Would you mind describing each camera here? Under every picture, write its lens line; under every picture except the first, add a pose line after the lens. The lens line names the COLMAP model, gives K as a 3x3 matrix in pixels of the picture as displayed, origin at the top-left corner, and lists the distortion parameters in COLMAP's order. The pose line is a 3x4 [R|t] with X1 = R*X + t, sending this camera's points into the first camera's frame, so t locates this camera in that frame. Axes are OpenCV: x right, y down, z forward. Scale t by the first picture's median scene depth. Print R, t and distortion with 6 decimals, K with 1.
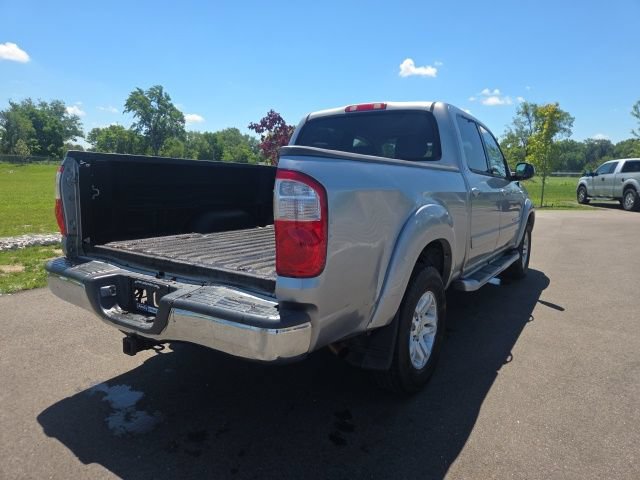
lens RADIAL K [[436.7, 0, 298.3], [0, 436.7, 241.0], [0, 0, 1]] dist [-0.000523, -0.002166]
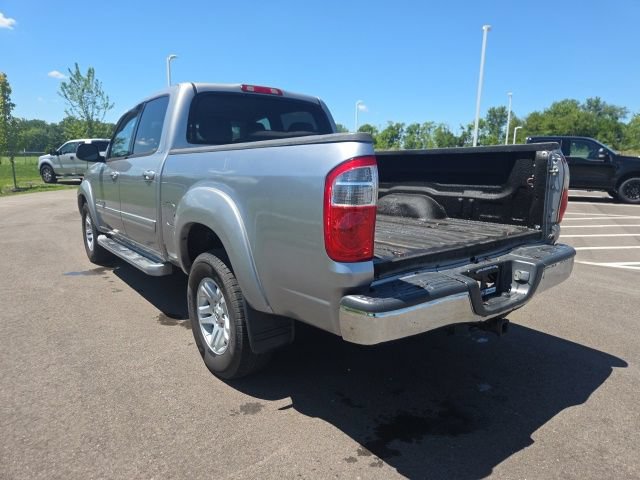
lens RADIAL K [[454.2, 0, 318.7], [0, 454.2, 247.7], [0, 0, 1]] dist [-0.002598, -0.004522]
pose [[0.277085, -0.196895, 0.940456, -0.194464], [0.143004, 0.976329, 0.162272, -0.024342], [-0.950144, 0.089526, 0.298682, 0.139564]]
